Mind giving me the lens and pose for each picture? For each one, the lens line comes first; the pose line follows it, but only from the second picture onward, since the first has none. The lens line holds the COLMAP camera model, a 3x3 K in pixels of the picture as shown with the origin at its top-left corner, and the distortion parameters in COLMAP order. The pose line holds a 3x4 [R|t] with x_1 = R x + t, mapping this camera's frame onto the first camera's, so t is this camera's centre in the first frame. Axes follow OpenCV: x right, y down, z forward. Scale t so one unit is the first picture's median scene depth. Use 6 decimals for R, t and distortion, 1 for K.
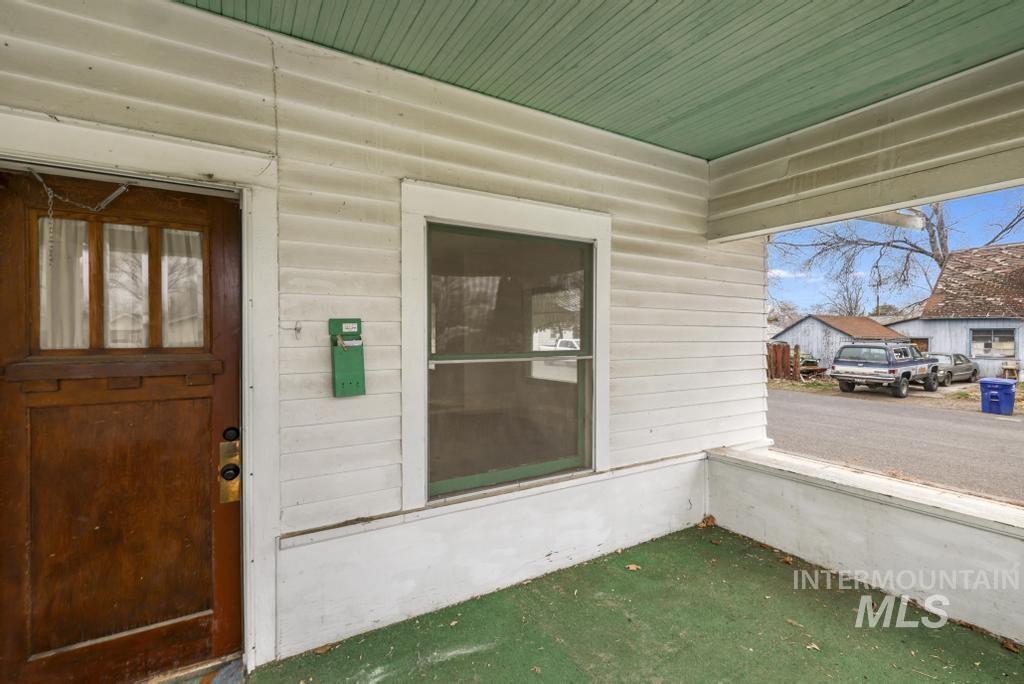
lens RADIAL K [[439.1, 0, 515.8], [0, 439.1, 334.7], [0, 0, 1]] dist [-0.036206, 0.013697]
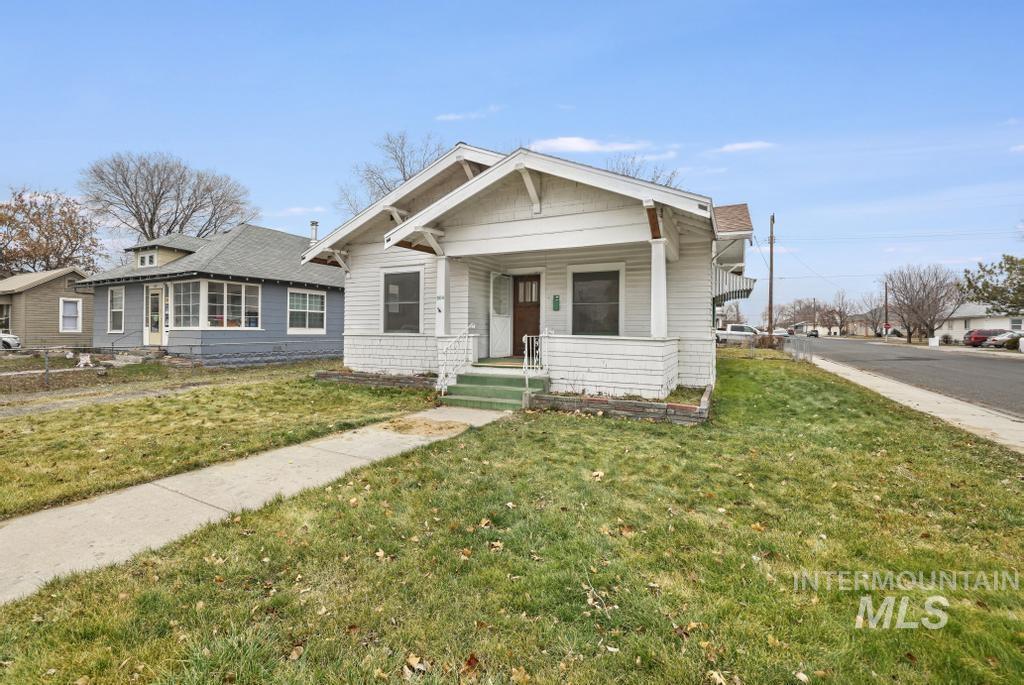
lens RADIAL K [[439.1, 0, 515.8], [0, 439.1, 335.2], [0, 0, 1]] dist [-0.036206, 0.013697]
pose [[0.574718, 0.015701, -0.818201, 0.418812], [-0.009175, 0.999877, 0.012742, 0.043941], [0.818300, 0.000183, 0.574791, -0.276093]]
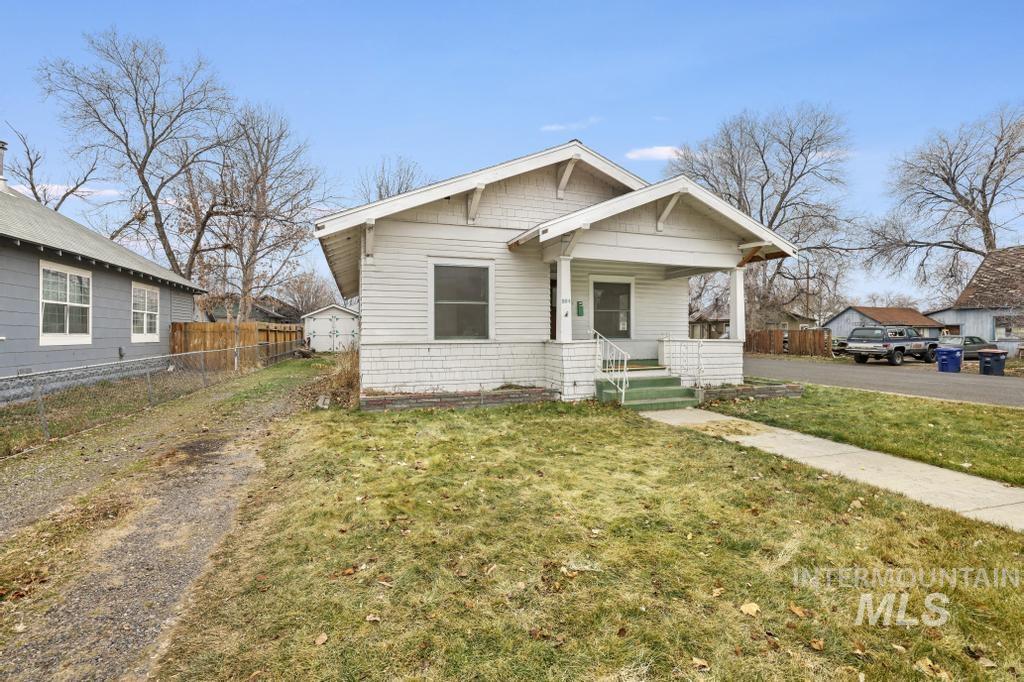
lens RADIAL K [[439.1, 0, 515.8], [0, 439.1, 333.7], [0, 0, 1]] dist [-0.036206, 0.013697]
pose [[0.979788, 0.002382, -0.200025, -0.008889], [-0.002046, 0.999996, 0.001887, 0.042241], [0.200029, -0.001440, 0.979789, -0.532910]]
